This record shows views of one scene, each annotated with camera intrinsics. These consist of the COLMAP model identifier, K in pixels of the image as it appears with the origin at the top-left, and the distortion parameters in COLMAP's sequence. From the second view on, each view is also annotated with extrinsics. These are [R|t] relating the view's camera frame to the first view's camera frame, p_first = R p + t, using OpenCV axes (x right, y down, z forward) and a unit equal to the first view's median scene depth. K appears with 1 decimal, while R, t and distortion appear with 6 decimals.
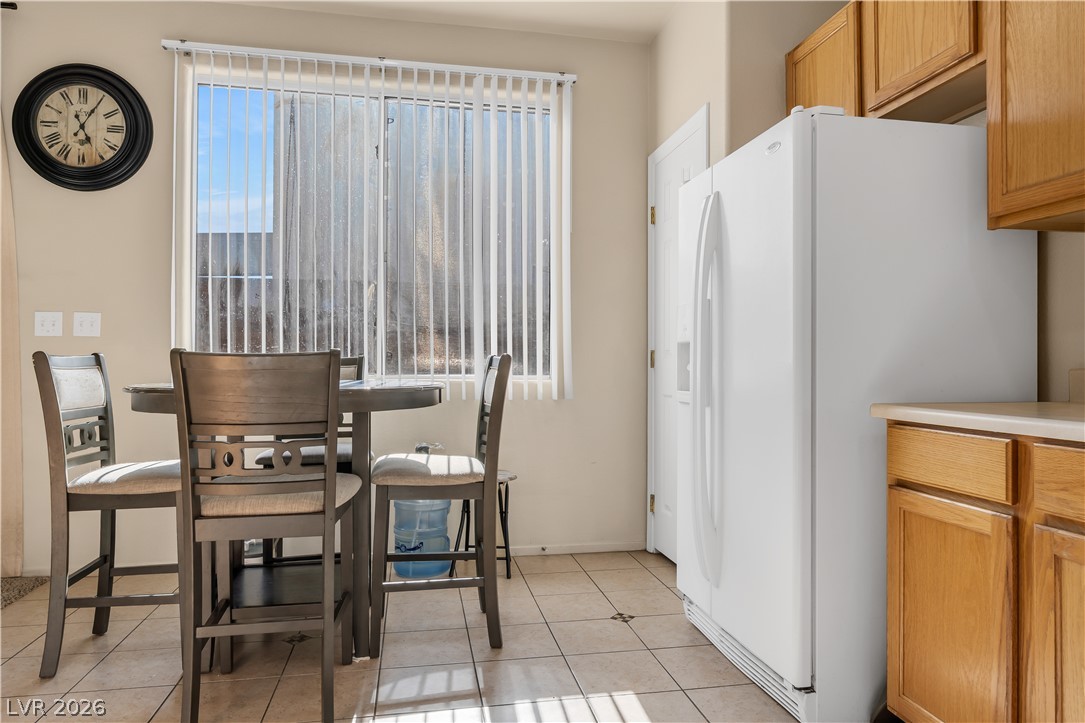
lens RADIAL K [[690.8, 0, 540.4], [0, 690.8, 368.3], [0, 0, 1]] dist [-0.003829, -0.002405]
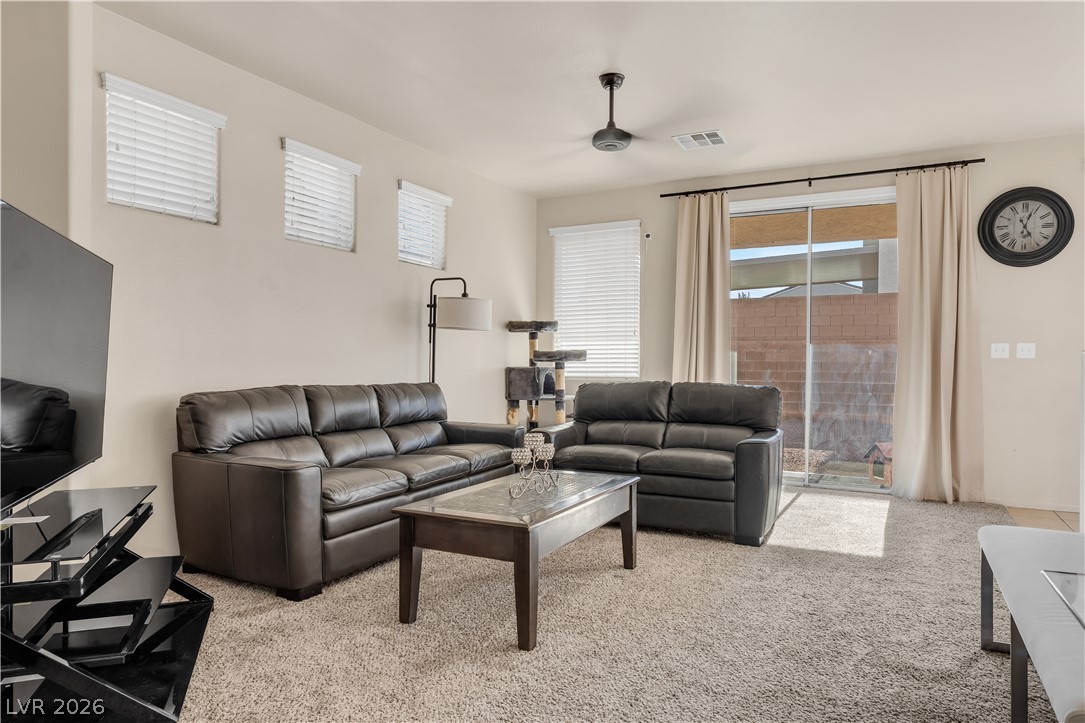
lens RADIAL K [[690.8, 0, 540.4], [0, 690.8, 368.3], [0, 0, 1]] dist [-0.003829, -0.002405]
pose [[0.789022, 0.003659, -0.614354, -0.569533], [-0.001494, 0.999991, 0.004036, -0.027702], [0.614363, -0.002267, 0.789020, -0.948753]]
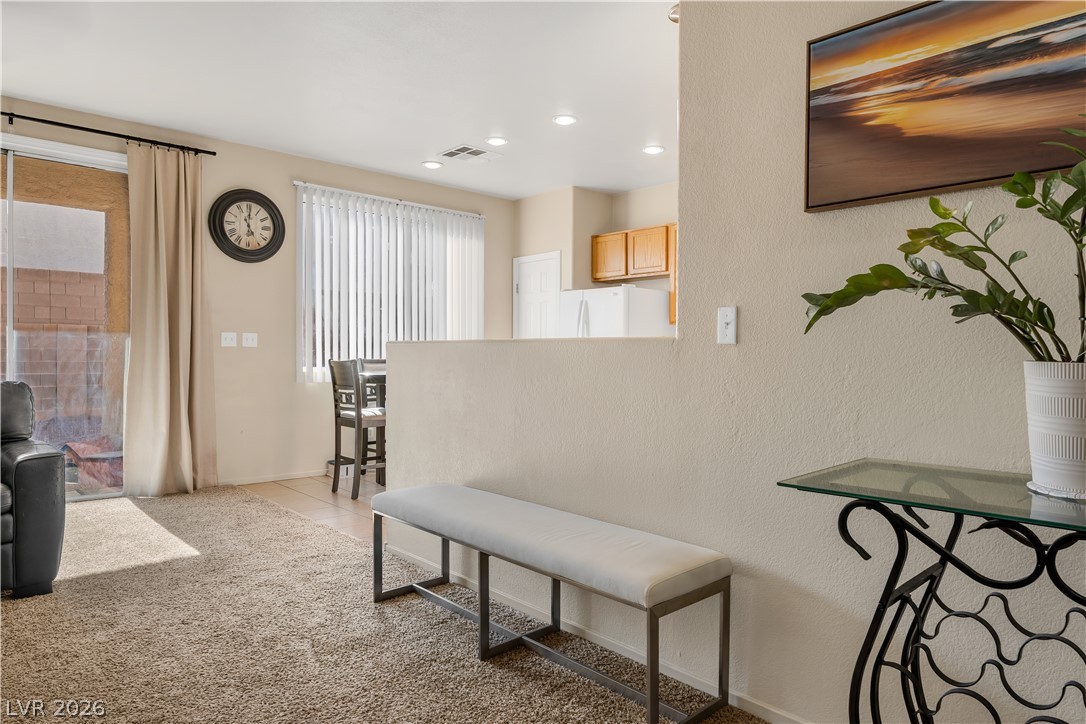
lens RADIAL K [[694.9, 0, 563.0], [0, 694.9, 367.3], [0, 0, 1]] dist [0.000959, -0.000594]
pose [[0.832542, -0.010029, 0.553870, -0.979489], [-0.001568, 0.999789, 0.020459, -0.031616], [-0.553959, -0.017902, 0.832351, -0.902852]]
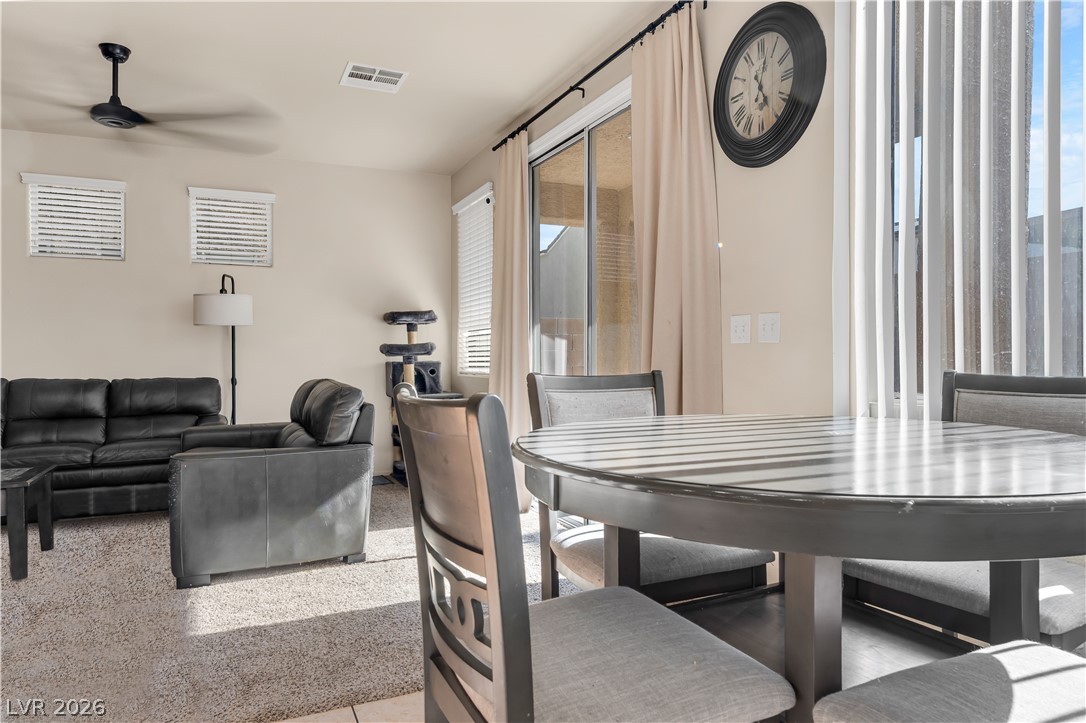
lens RADIAL K [[710.5, 0, 543.0], [0, 710.5, 361.5], [0, 0, 1]] dist [-0.004151, -0.000339]
pose [[0.234432, 0.000949, -0.972132, 0.095113], [0.002953, 0.999994, 0.001688, -0.026785], [0.972128, -0.003266, 0.234428, 0.549640]]
